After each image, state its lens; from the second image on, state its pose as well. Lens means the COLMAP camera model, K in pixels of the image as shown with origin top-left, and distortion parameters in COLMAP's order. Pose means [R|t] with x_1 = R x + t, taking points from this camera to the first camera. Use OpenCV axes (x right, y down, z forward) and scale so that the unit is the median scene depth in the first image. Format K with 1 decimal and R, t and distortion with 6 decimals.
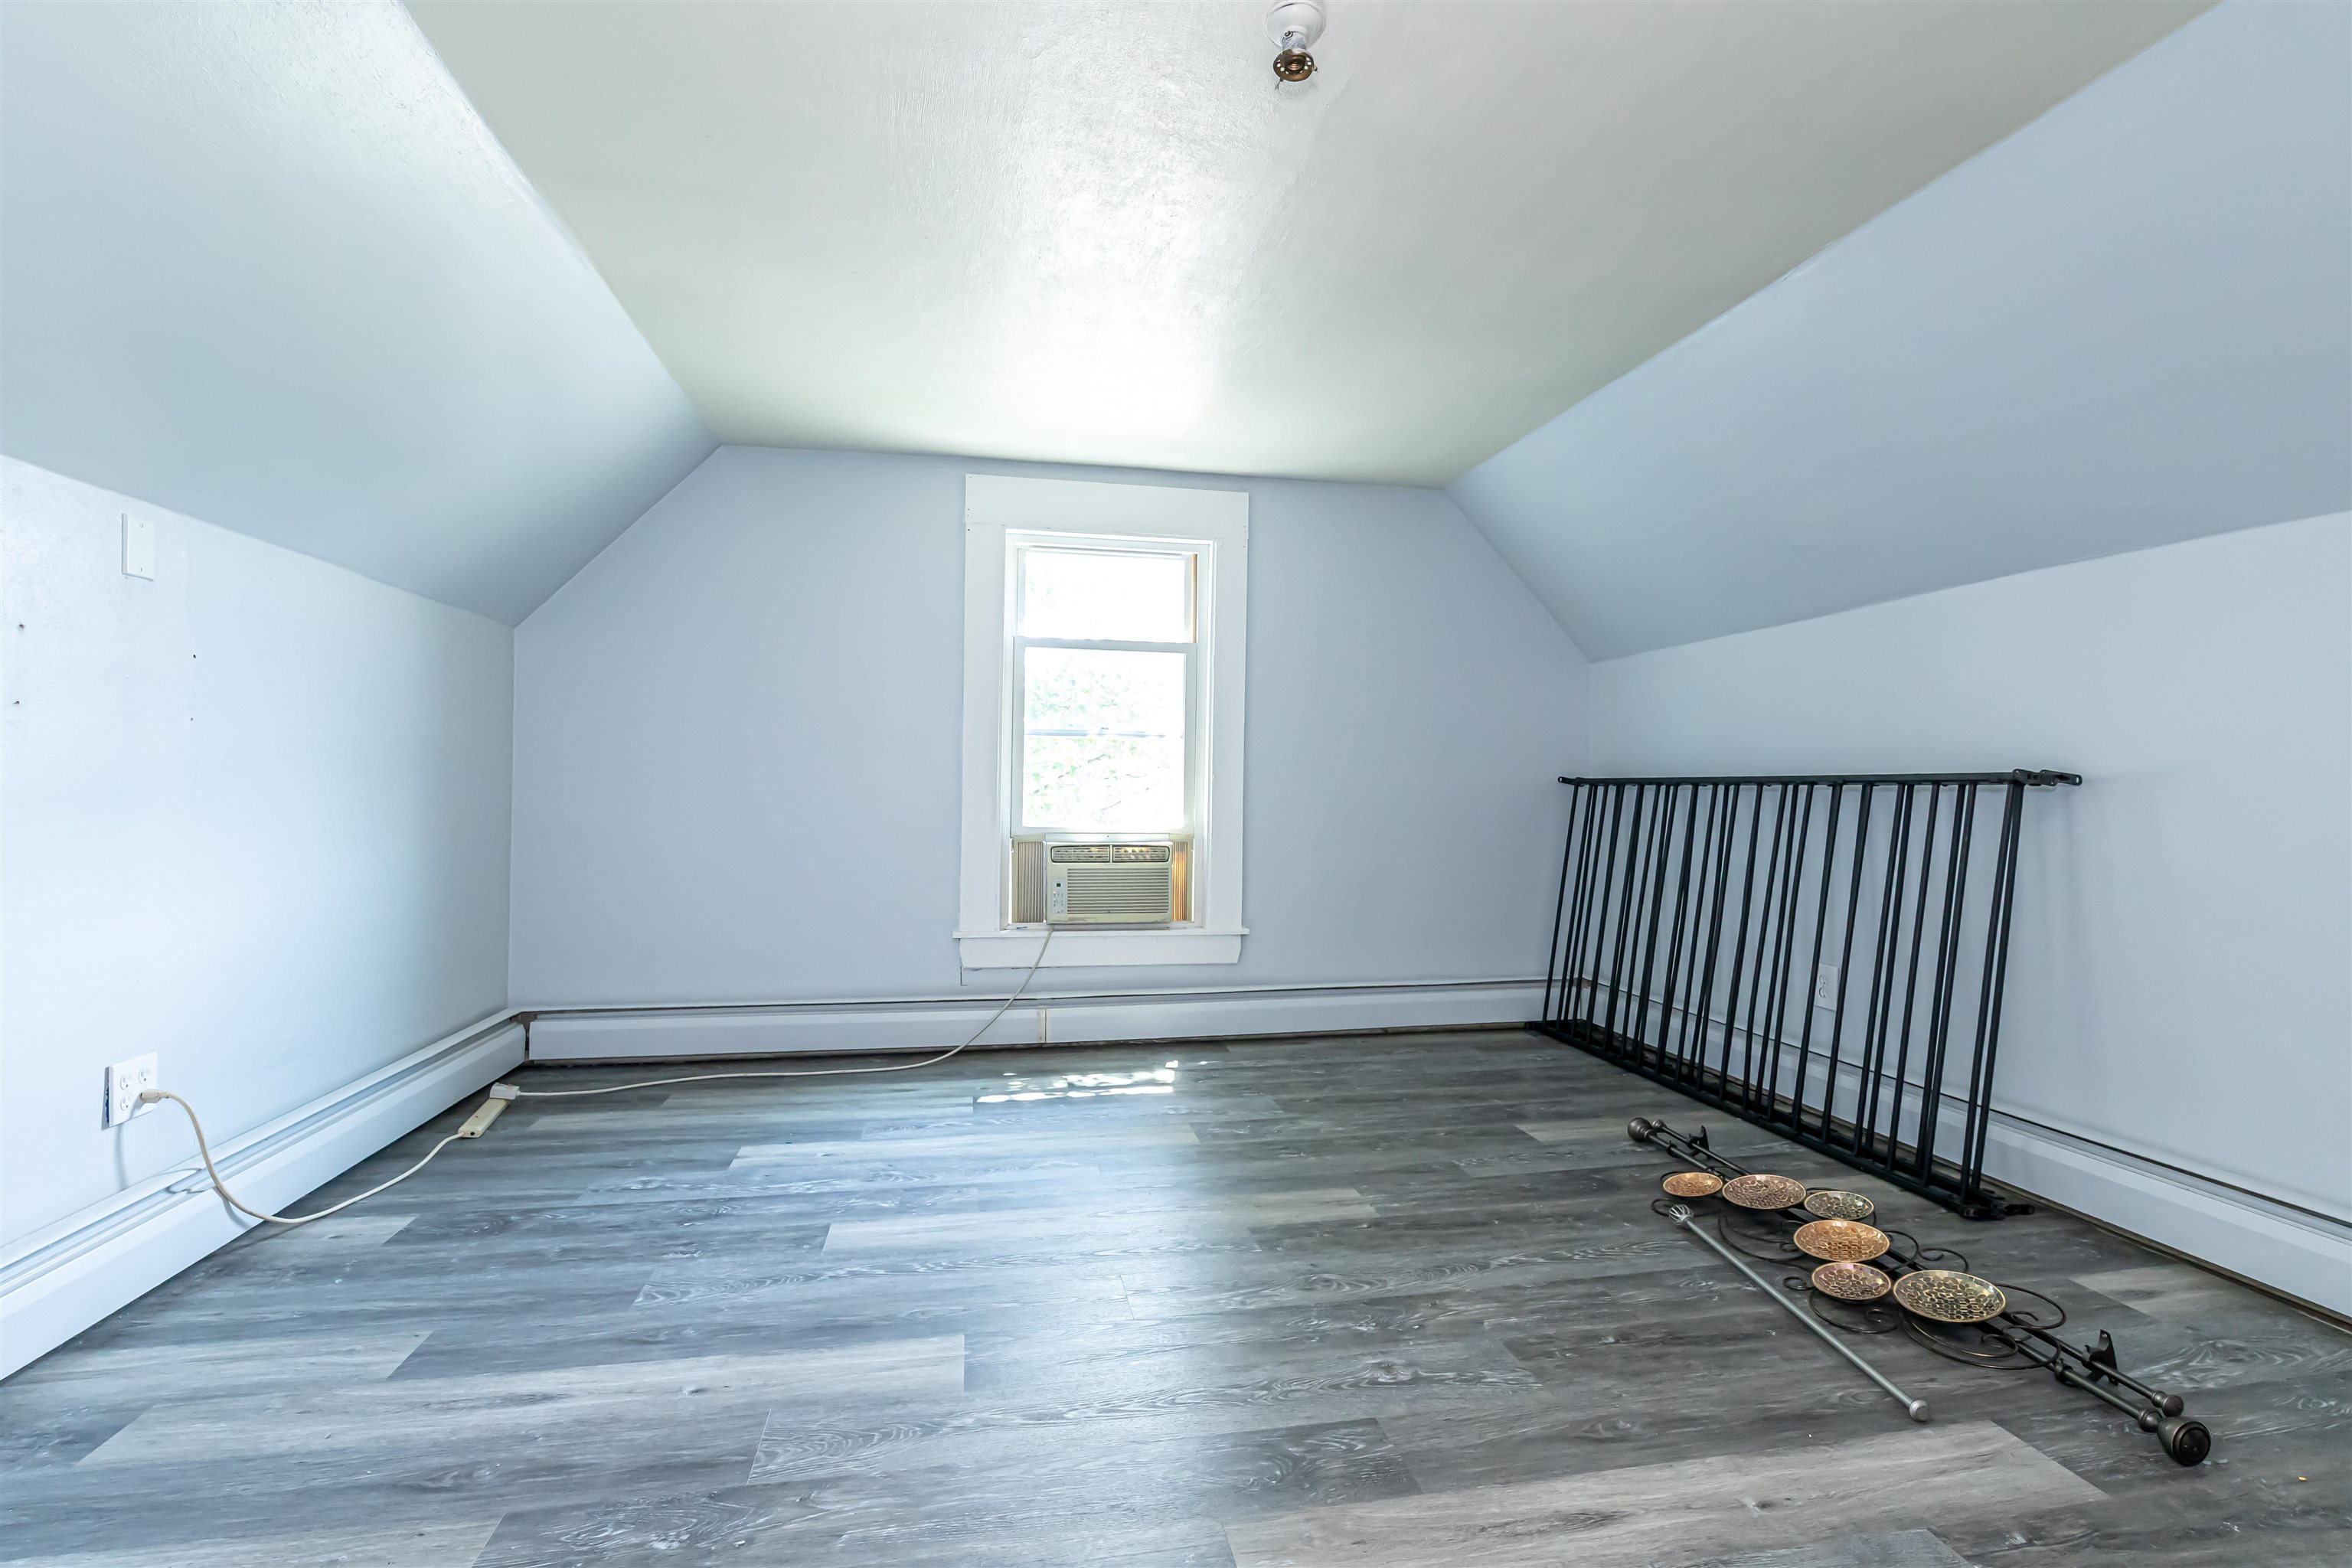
lens RADIAL K [[1041.2, 0, 1174.1], [0, 1041.2, 796.7], [0, 0, 1]] dist [0.009189, -0.004963]
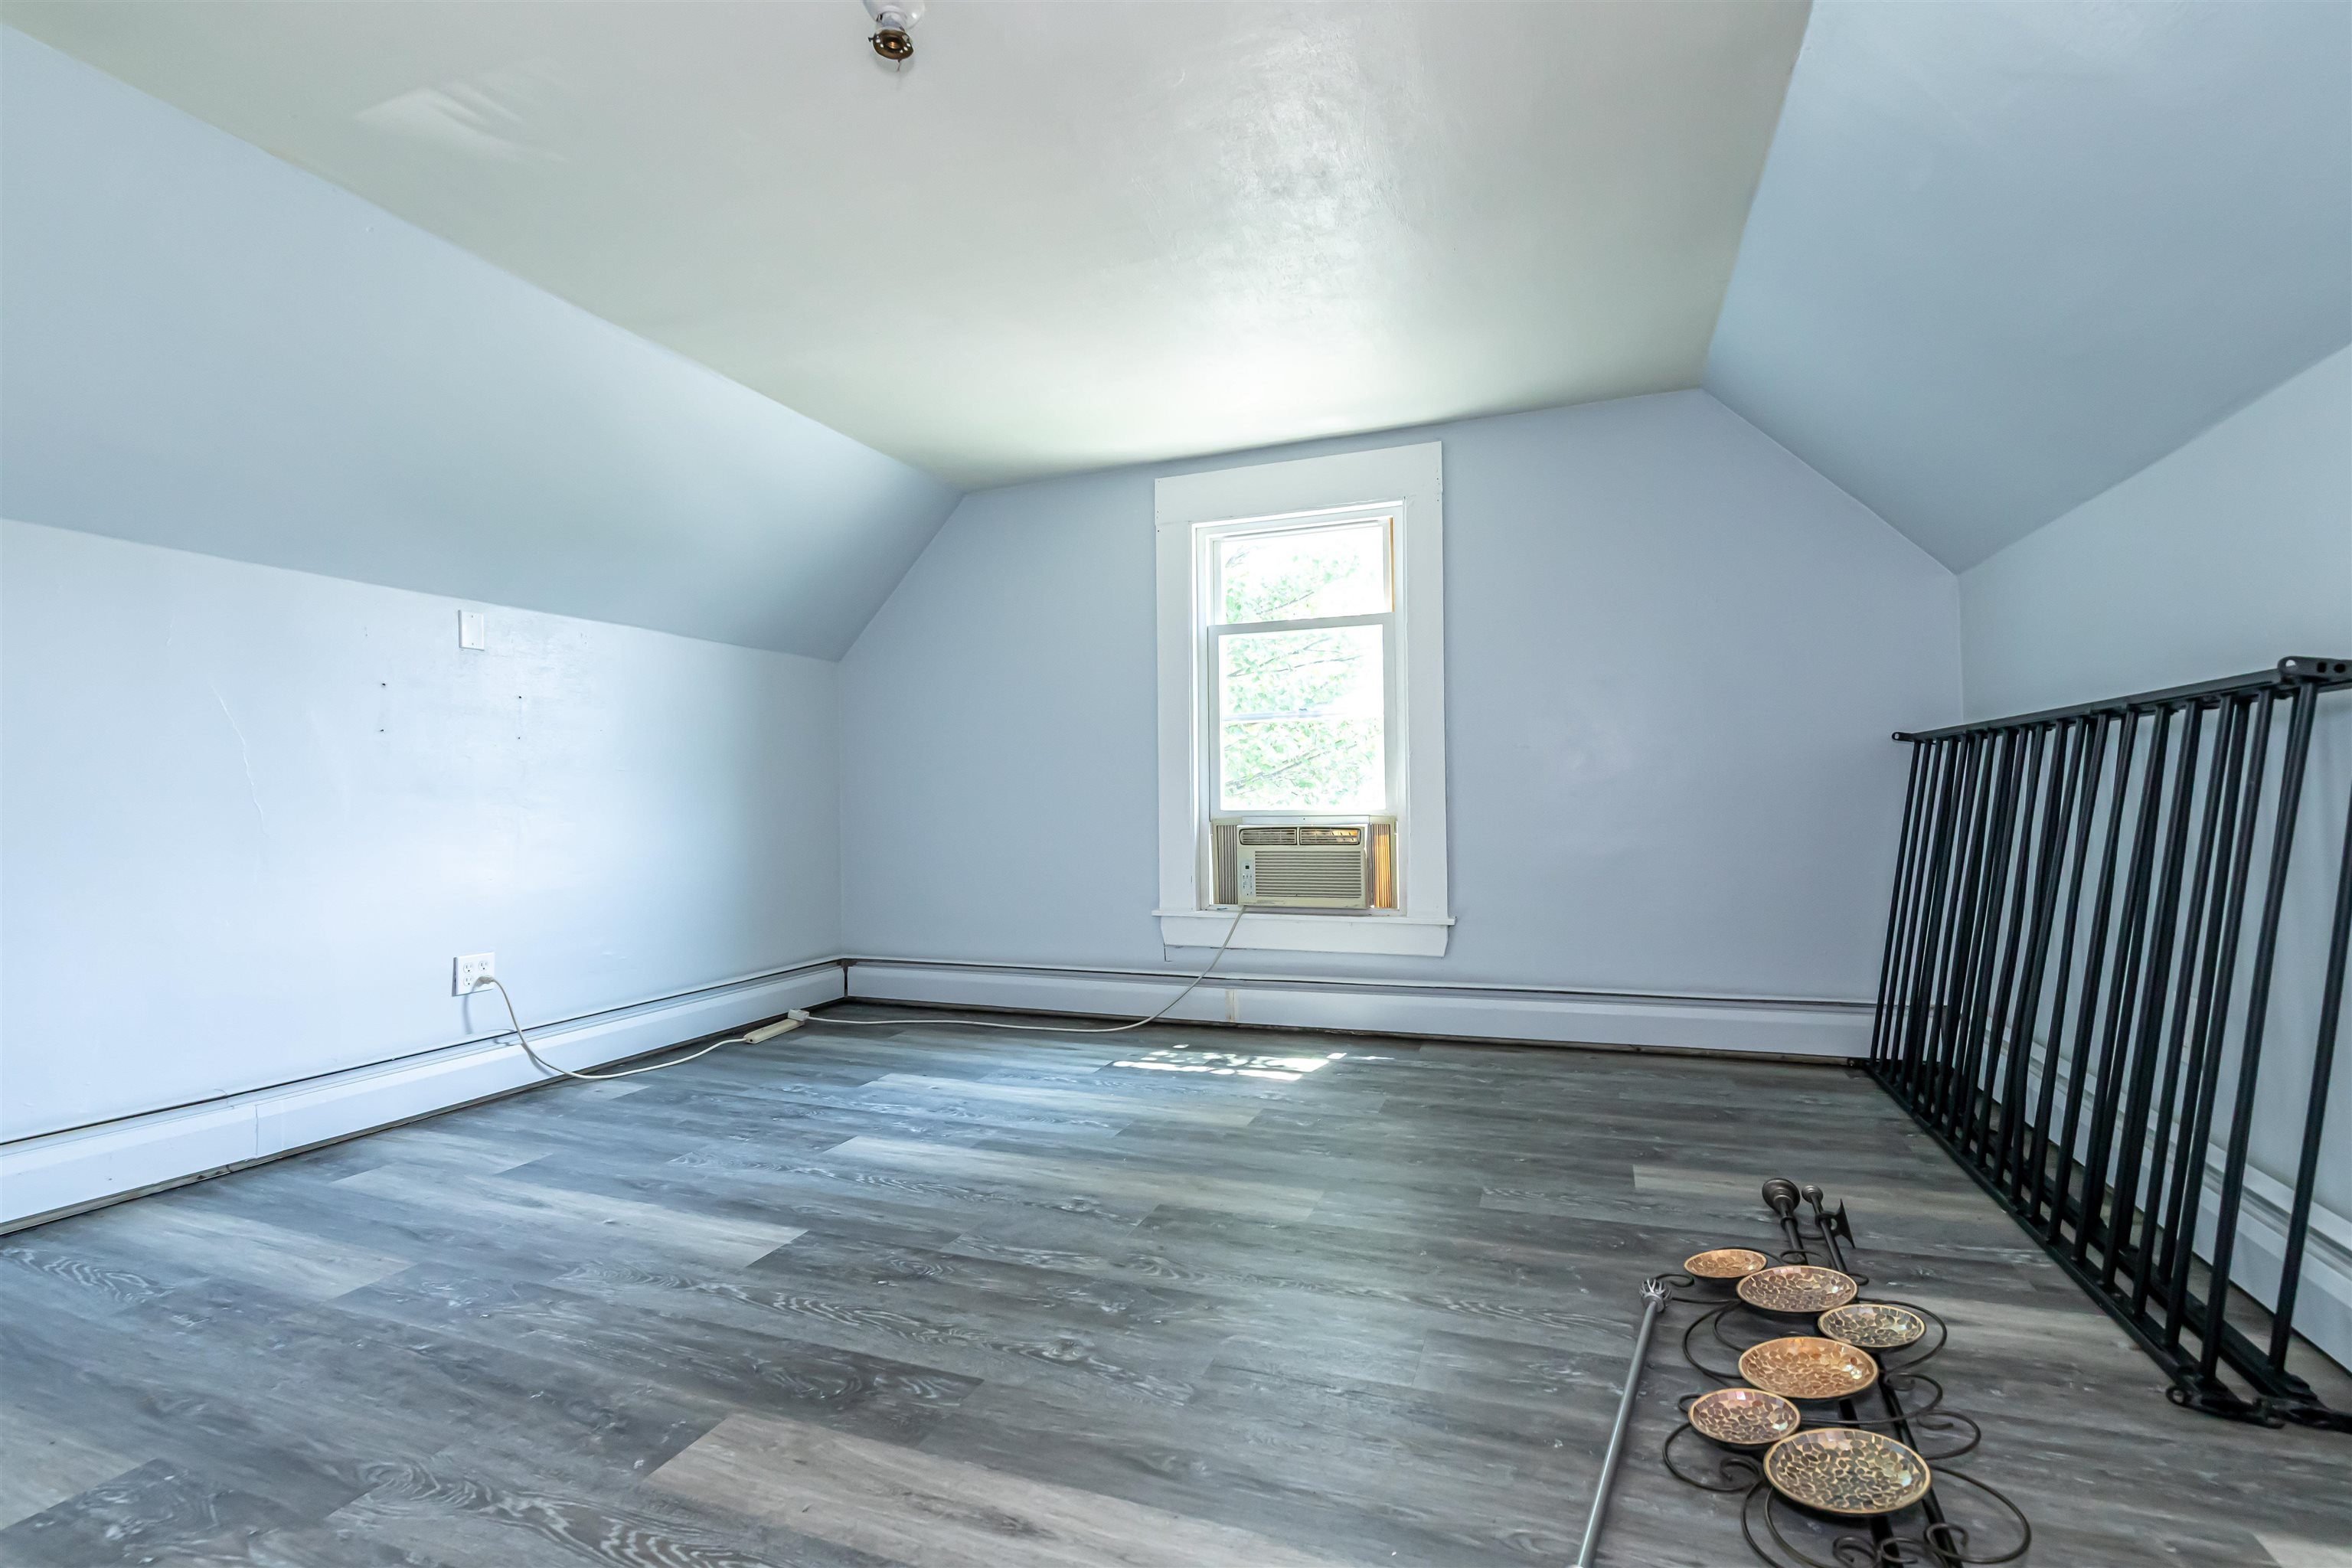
lens RADIAL K [[1031.8, 0, 1167.0], [0, 1031.8, 793.3], [0, 0, 1]] dist [0.006210, -0.004836]
pose [[0.849707, -0.027184, -0.526553, 0.406351], [0.022144, 0.999629, -0.015872, 0.031486], [0.526789, 0.001827, 0.849994, 0.126975]]
